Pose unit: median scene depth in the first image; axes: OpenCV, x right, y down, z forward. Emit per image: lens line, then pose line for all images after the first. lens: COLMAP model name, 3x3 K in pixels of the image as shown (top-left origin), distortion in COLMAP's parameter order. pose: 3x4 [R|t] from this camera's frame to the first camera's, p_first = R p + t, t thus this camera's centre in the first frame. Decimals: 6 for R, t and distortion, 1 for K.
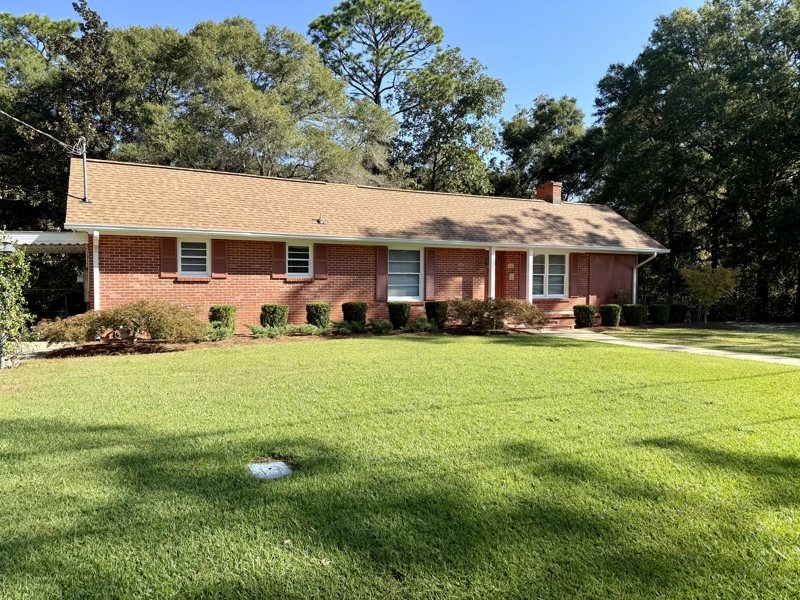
lens RADIAL K [[556.0, 0, 400.0], [0, 556.0, 300.0], [0, 0, 1]] dist [0.124525, -0.189774]
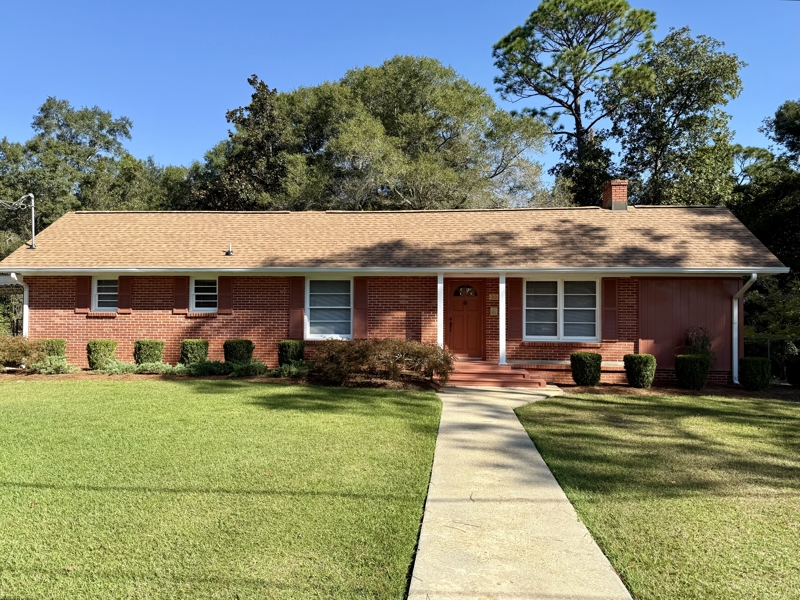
lens RADIAL K [[575.3, 0, 400.0], [0, 575.3, 300.0], [0, 0, 1]] dist [0.049752, -0.069026]
pose [[0.844457, -0.010920, -0.535513, 0.541257], [-0.021773, 0.998266, -0.054690, -0.012956], [0.535181, 0.057843, 0.842754, 0.297225]]
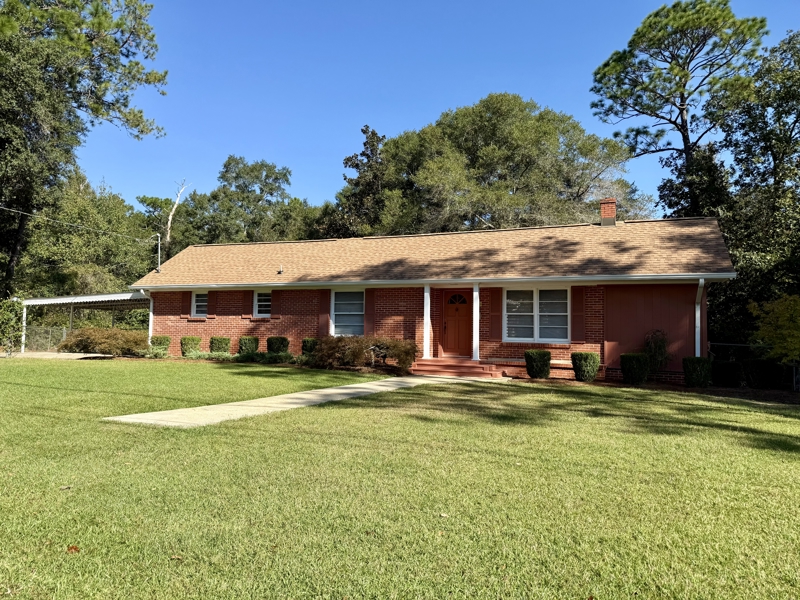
lens RADIAL K [[560.9, 0, 400.0], [0, 560.9, 300.0], [0, 0, 1]] dist [0.066974, -0.104127]
pose [[0.652034, -0.040689, -0.757097, 0.846356], [-0.041011, 0.995204, -0.088806, 0.017476], [0.757079, 0.088954, 0.647239, 0.350671]]
